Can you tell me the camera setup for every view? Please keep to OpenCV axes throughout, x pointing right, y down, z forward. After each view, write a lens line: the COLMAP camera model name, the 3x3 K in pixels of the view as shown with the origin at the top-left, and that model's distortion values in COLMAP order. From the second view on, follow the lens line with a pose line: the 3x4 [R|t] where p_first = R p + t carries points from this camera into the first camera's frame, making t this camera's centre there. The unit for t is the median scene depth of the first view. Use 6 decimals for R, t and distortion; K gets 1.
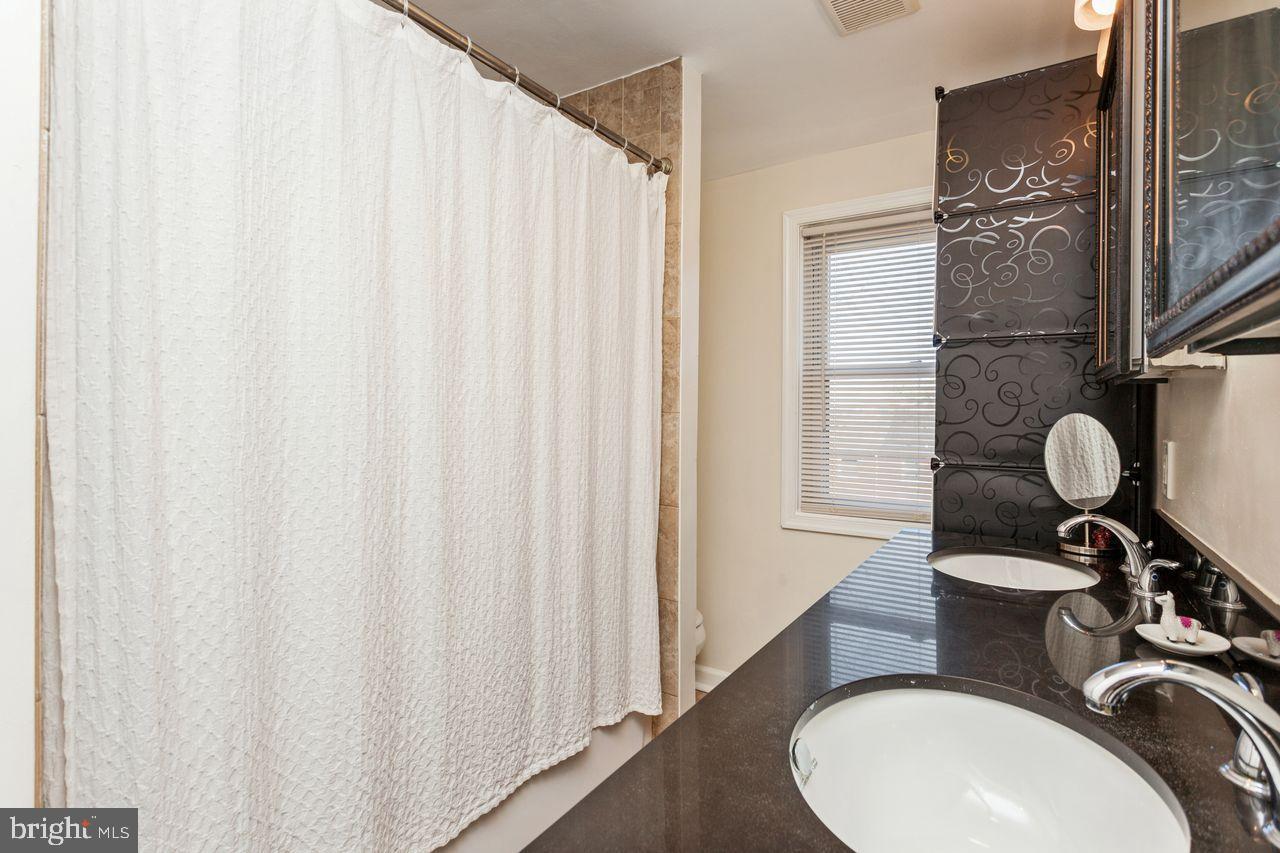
lens RADIAL K [[614.5, 0, 638.5], [0, 614.5, 431.8], [0, 0, 1]] dist [0.001118, 0.000971]
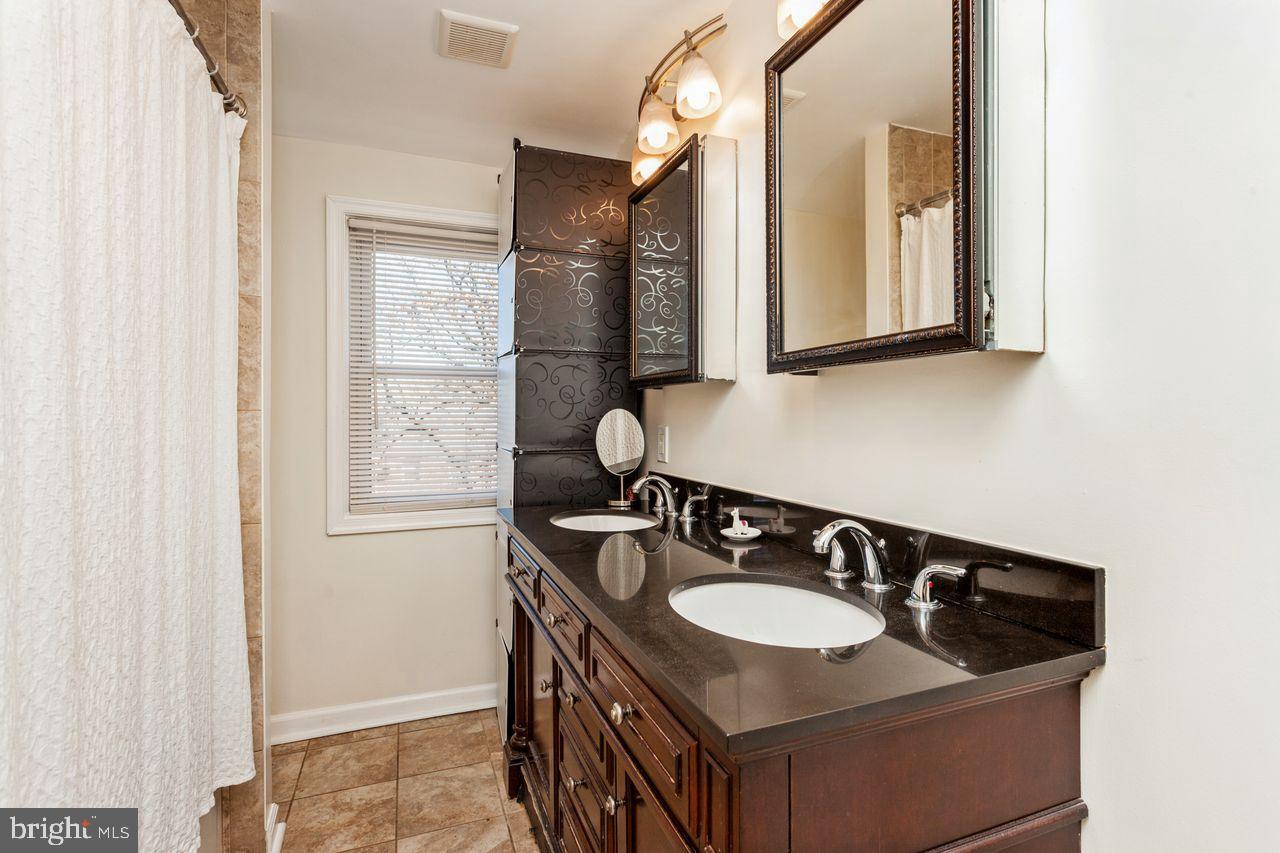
lens RADIAL K [[622.6, 0, 635.4], [0, 622.6, 443.9], [0, 0, 1]] dist [0.003310, 0.000219]
pose [[0.575295, -0.044942, 0.816710, -0.387781], [0.034059, 0.998940, 0.030979, 0.006763], [-0.817237, 0.009994, 0.576216, 0.110414]]
